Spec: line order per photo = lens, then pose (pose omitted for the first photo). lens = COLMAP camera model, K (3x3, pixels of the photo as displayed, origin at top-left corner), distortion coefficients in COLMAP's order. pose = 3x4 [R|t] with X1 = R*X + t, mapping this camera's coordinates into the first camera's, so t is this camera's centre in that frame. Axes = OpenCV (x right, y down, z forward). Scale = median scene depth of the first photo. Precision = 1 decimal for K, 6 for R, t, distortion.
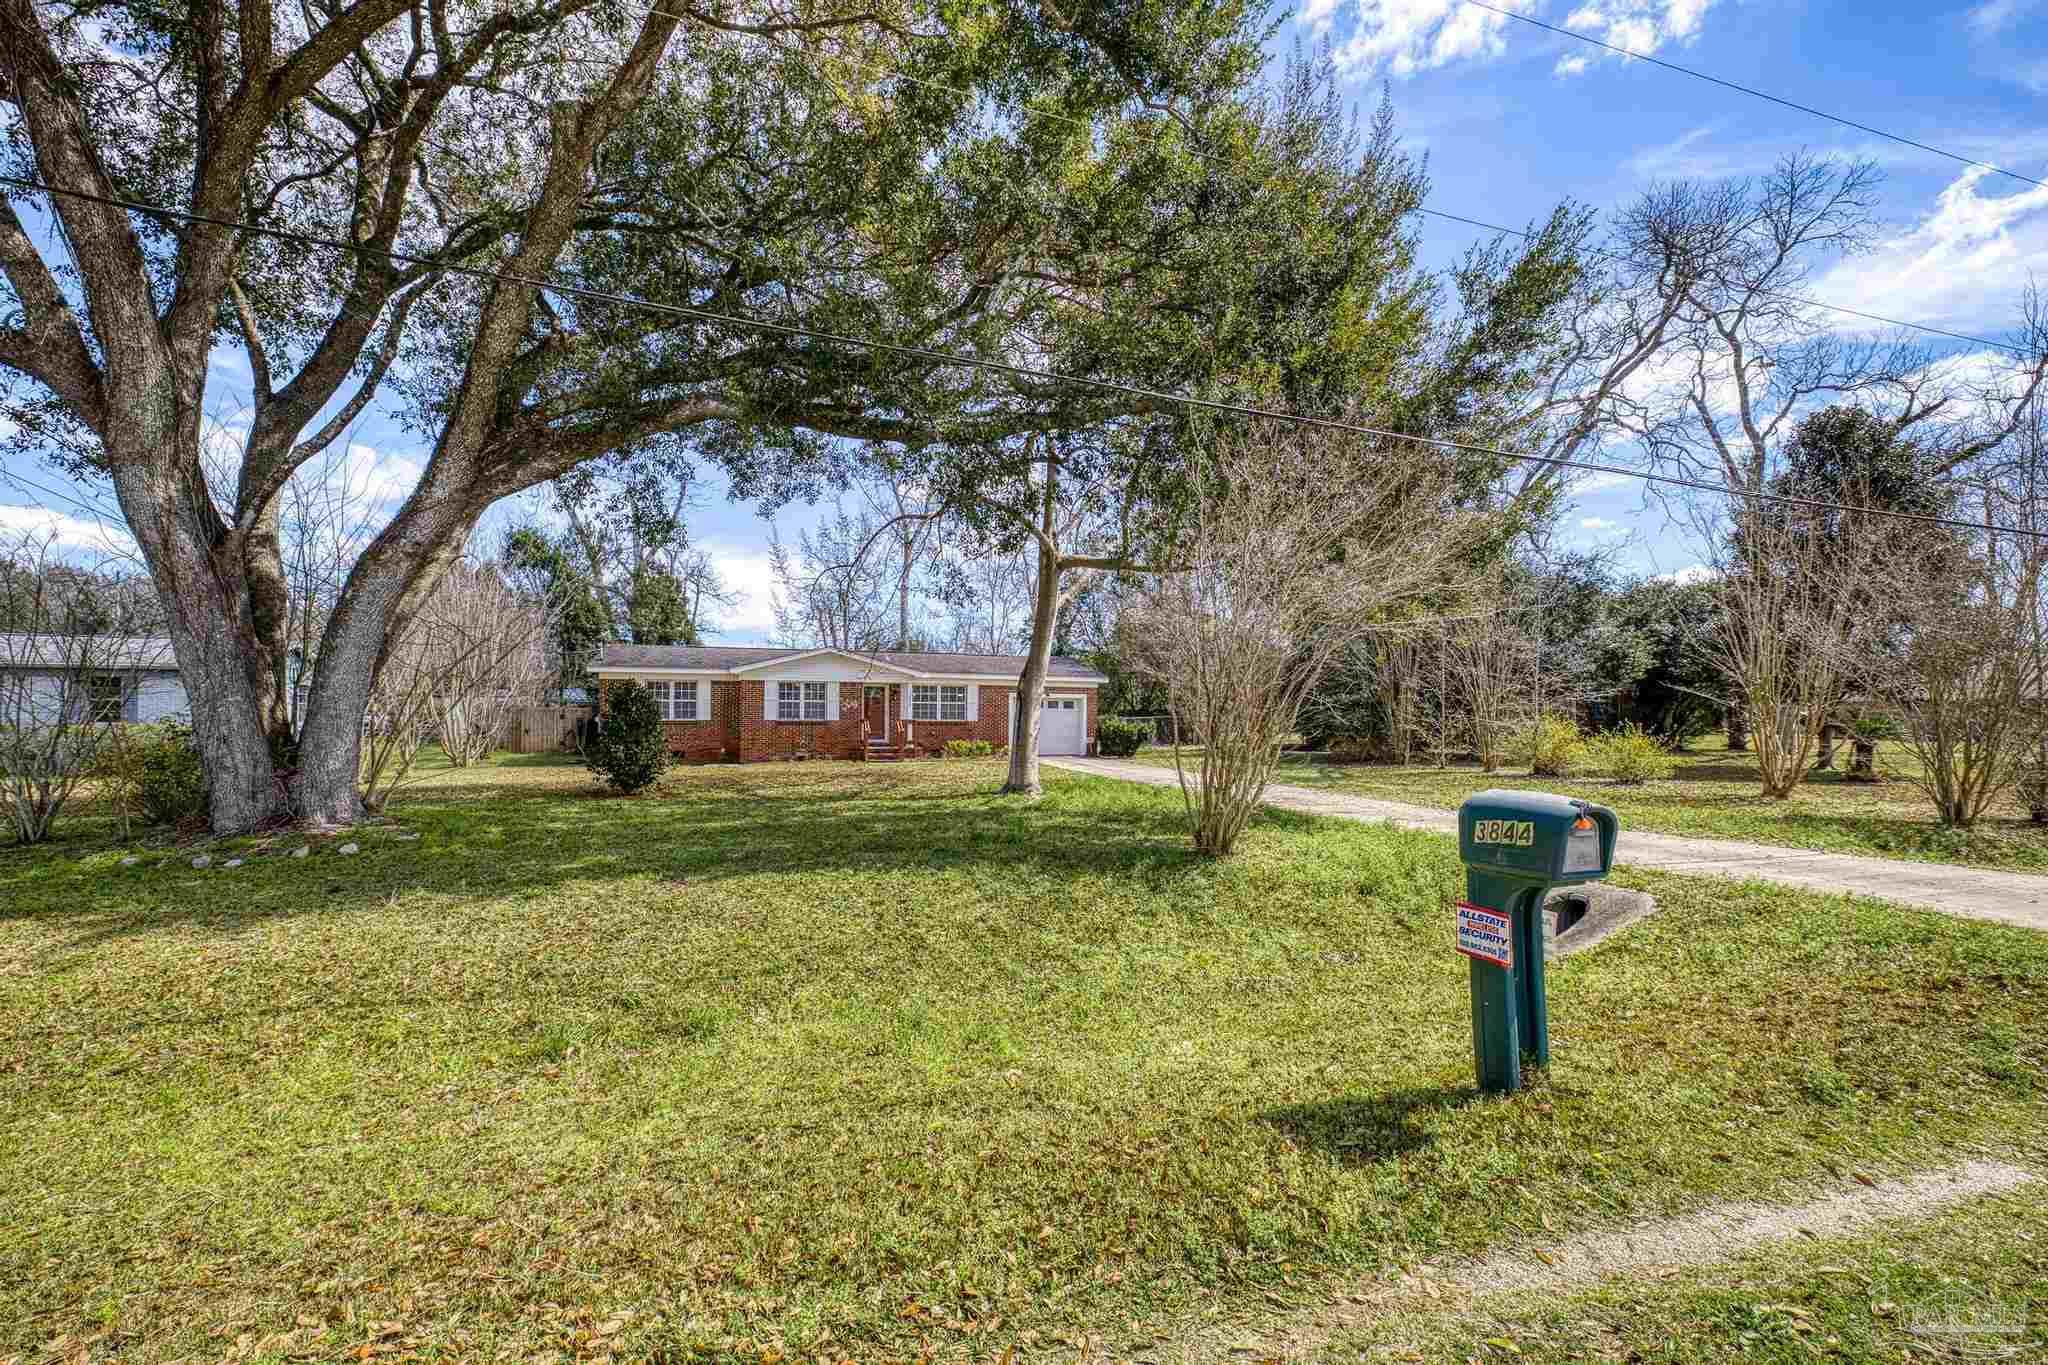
lens RADIAL K [[867.5, 0, 1014.1], [0, 867.5, 714.2], [0, 0, 1]] dist [0.000656, 0.000450]
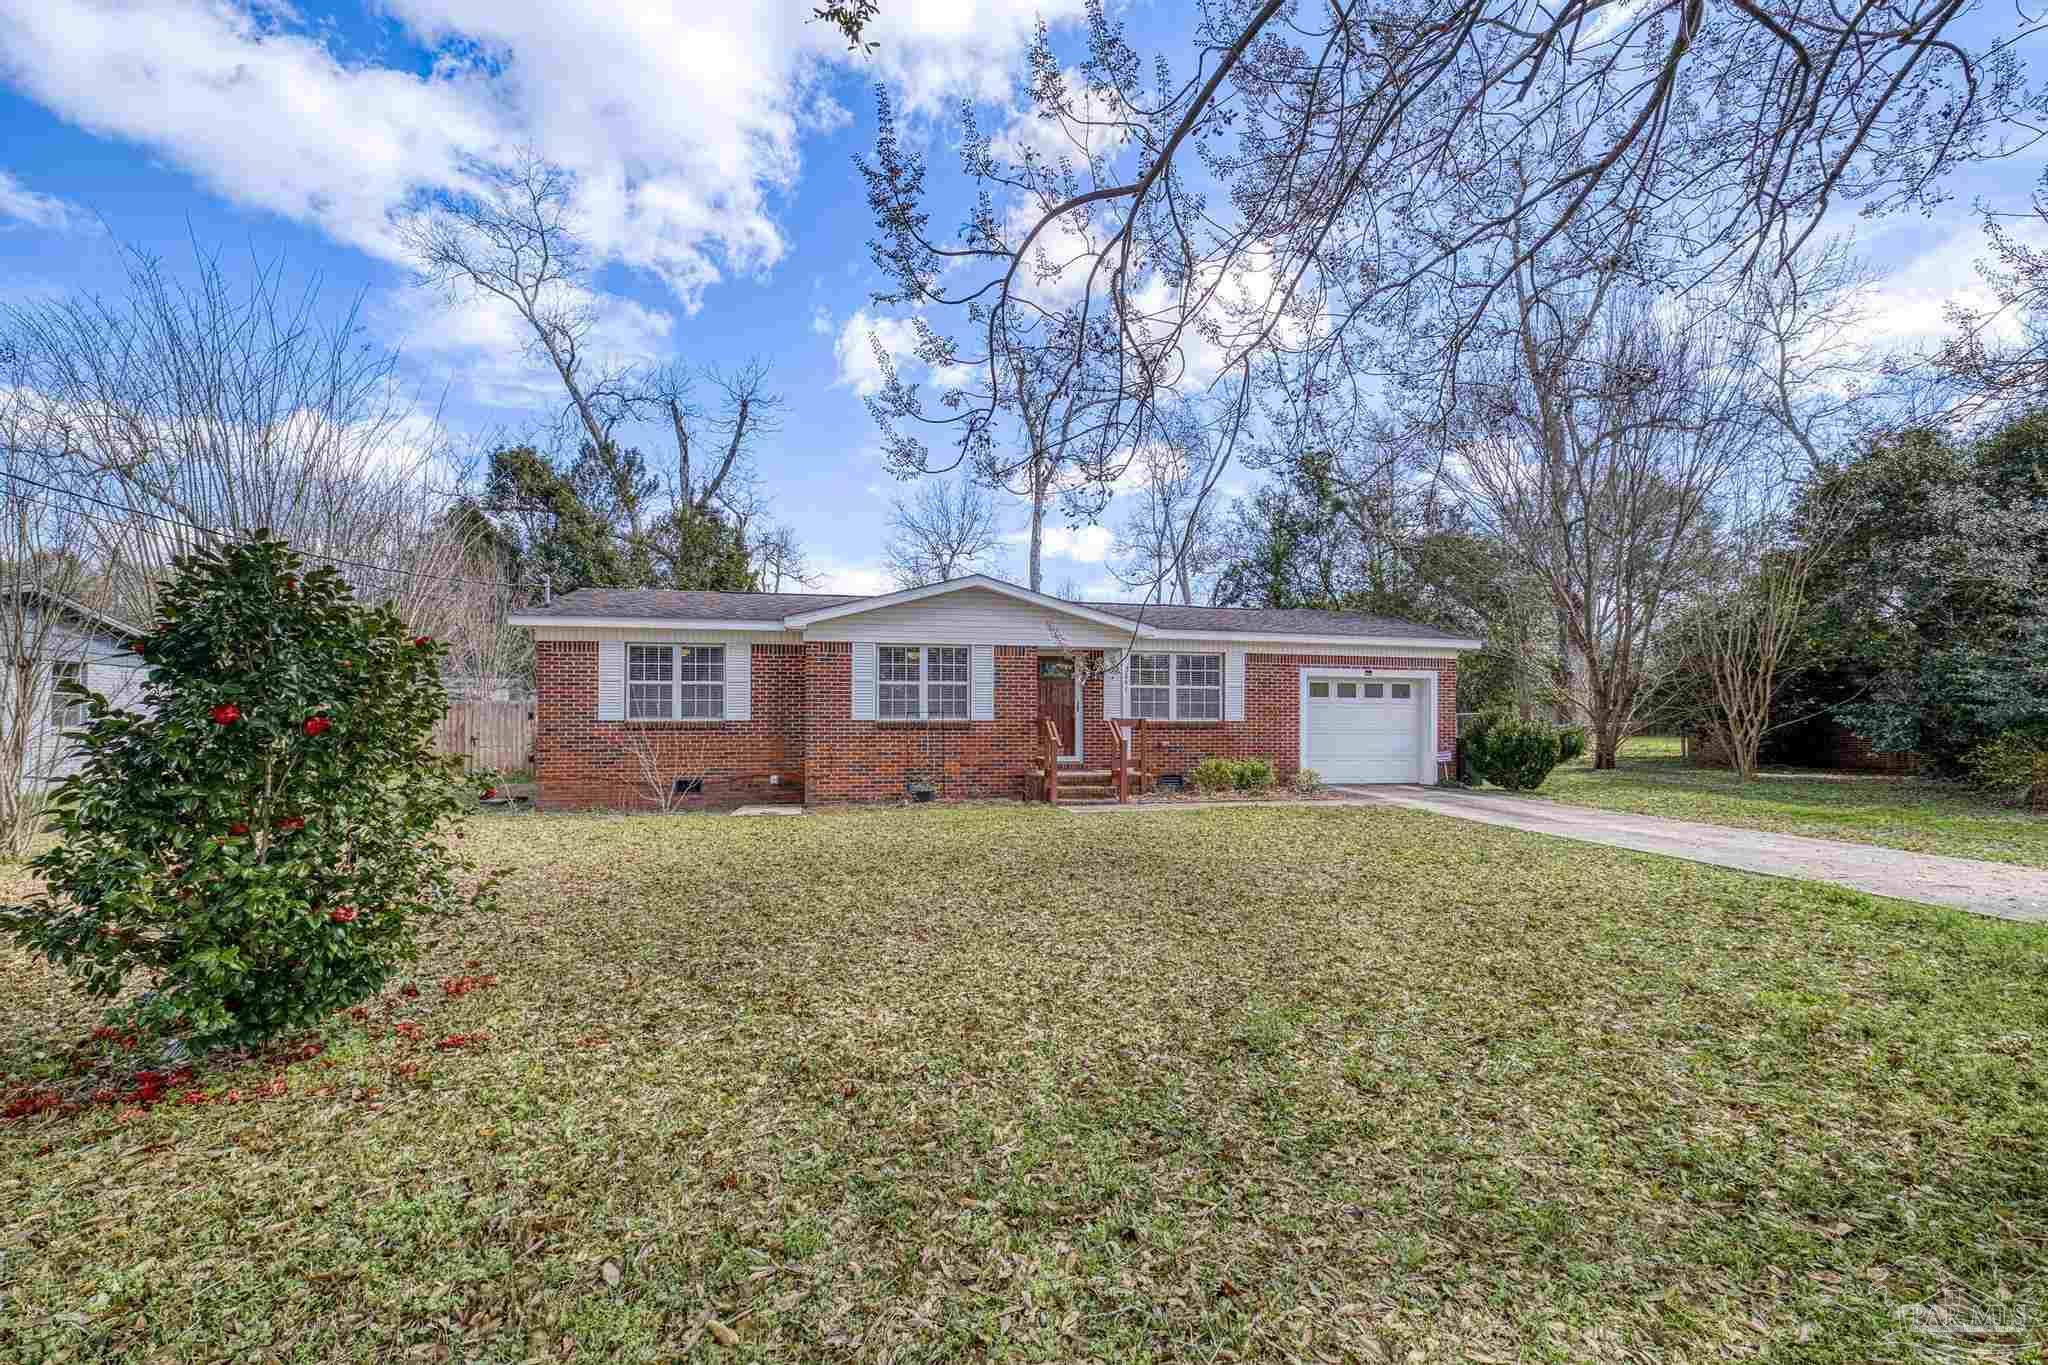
lens RADIAL K [[867.5, 0, 1014.1], [0, 867.5, 714.2], [0, 0, 1]] dist [0.000656, 0.000450]
pose [[0.995471, -0.002717, -0.095031, -0.140538], [0.002895, 0.999994, 0.001739, 0.002506], [0.095026, -0.002006, 0.995473, 0.487613]]
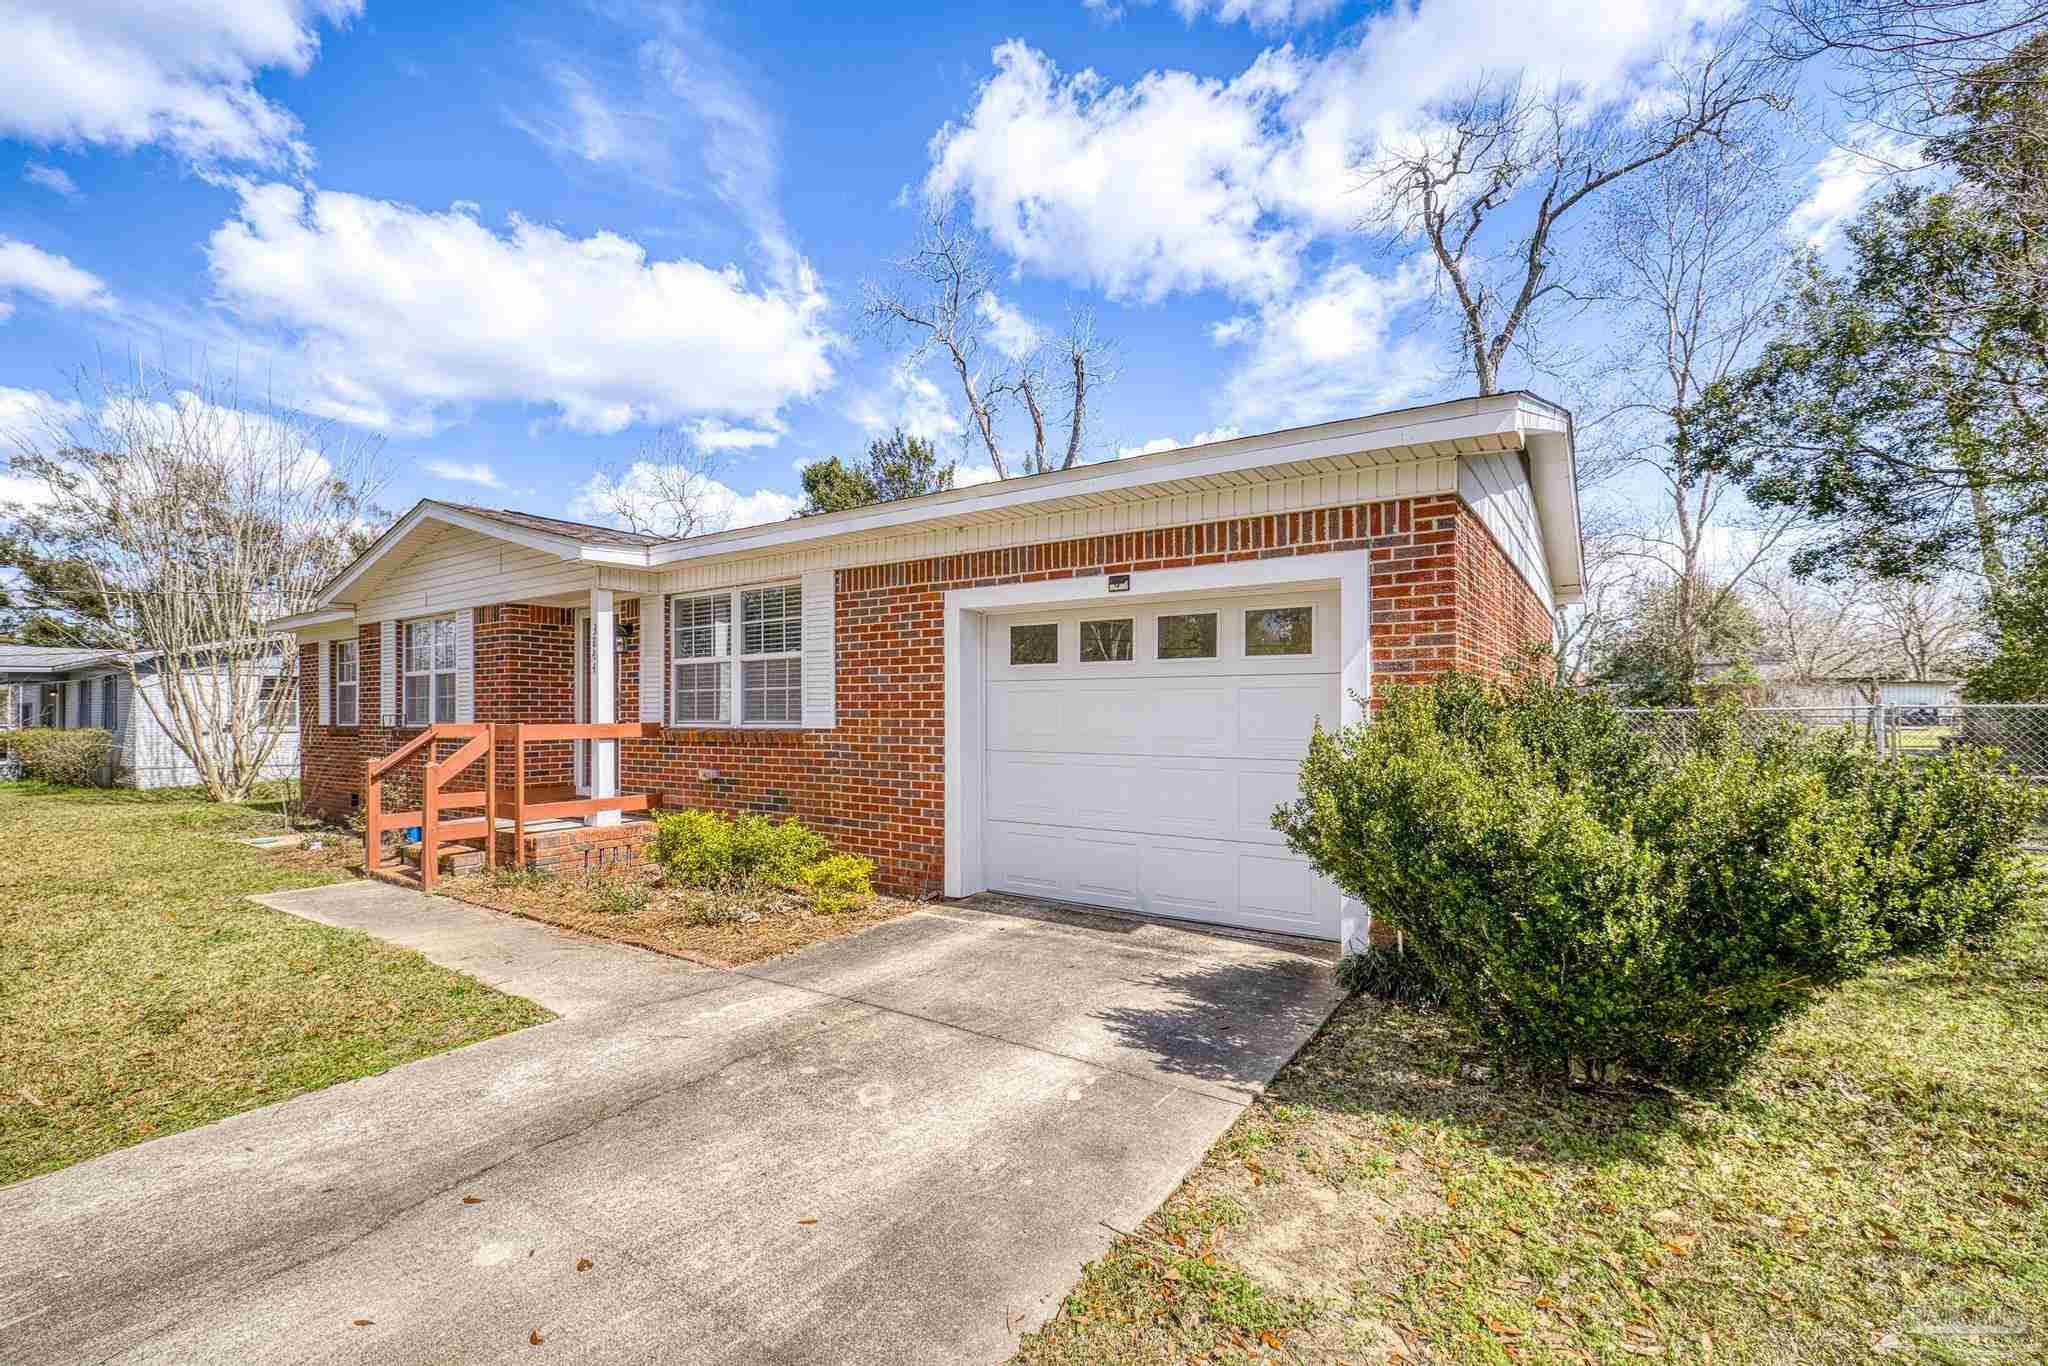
lens RADIAL K [[879.4, 0, 1016.9], [0, 879.4, 715.7], [0, 0, 1]] dist [-0.018868, 0.014959]
pose [[0.619478, -0.006232, -0.784989, 0.182586], [0.011505, 0.999933, 0.001141, 0.005028], [0.784930, -0.009738, 0.619508, 0.952518]]
